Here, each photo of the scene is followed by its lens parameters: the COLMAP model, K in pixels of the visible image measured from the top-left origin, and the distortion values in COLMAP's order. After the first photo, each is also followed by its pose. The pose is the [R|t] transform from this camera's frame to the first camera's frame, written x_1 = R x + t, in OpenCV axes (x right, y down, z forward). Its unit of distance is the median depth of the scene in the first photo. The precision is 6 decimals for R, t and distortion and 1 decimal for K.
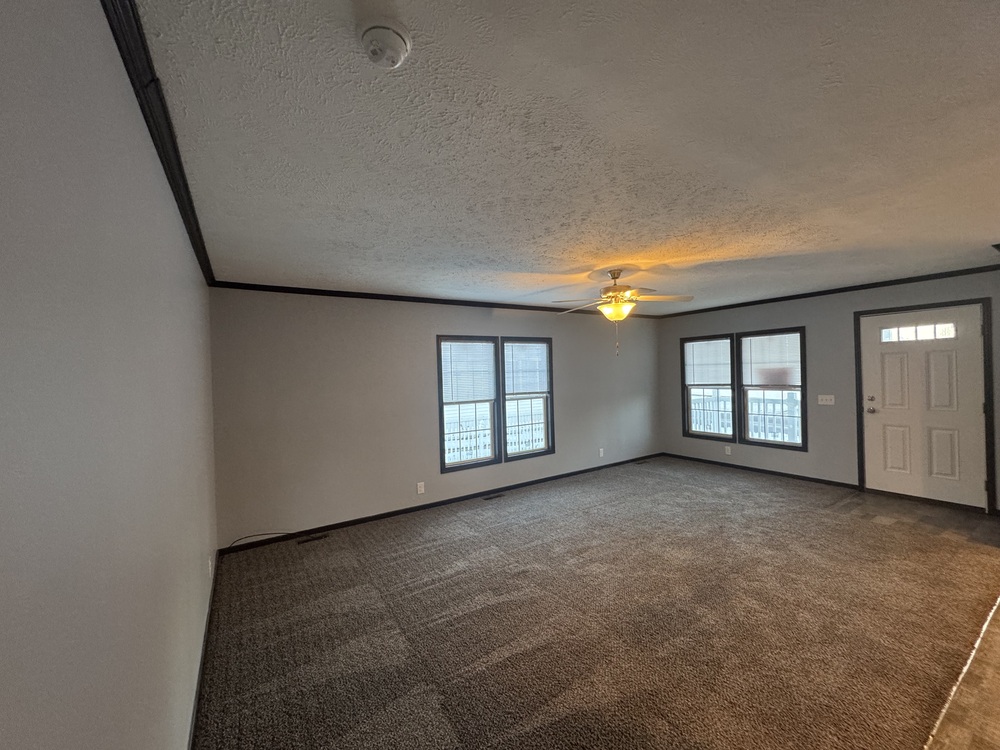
lens RADIAL K [[399.8, 0, 500.0], [0, 399.8, 375.0], [0, 0, 1]] dist [0.000138, 0.000040]
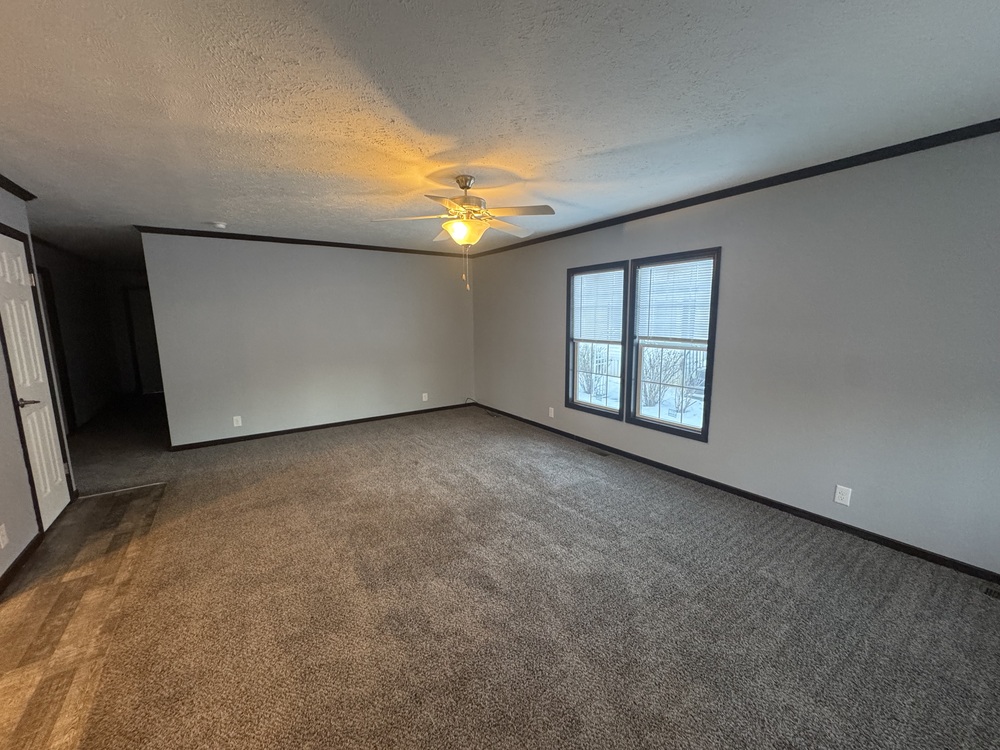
lens RADIAL K [[399.8, 0, 500.0], [0, 399.8, 375.0], [0, 0, 1]] dist [0.000138, 0.000040]
pose [[0.031446, 0.178530, -0.983432, 0.832205], [0.003777, 0.983890, 0.178734, -0.019345], [0.999498, -0.009335, 0.030266, 0.782358]]
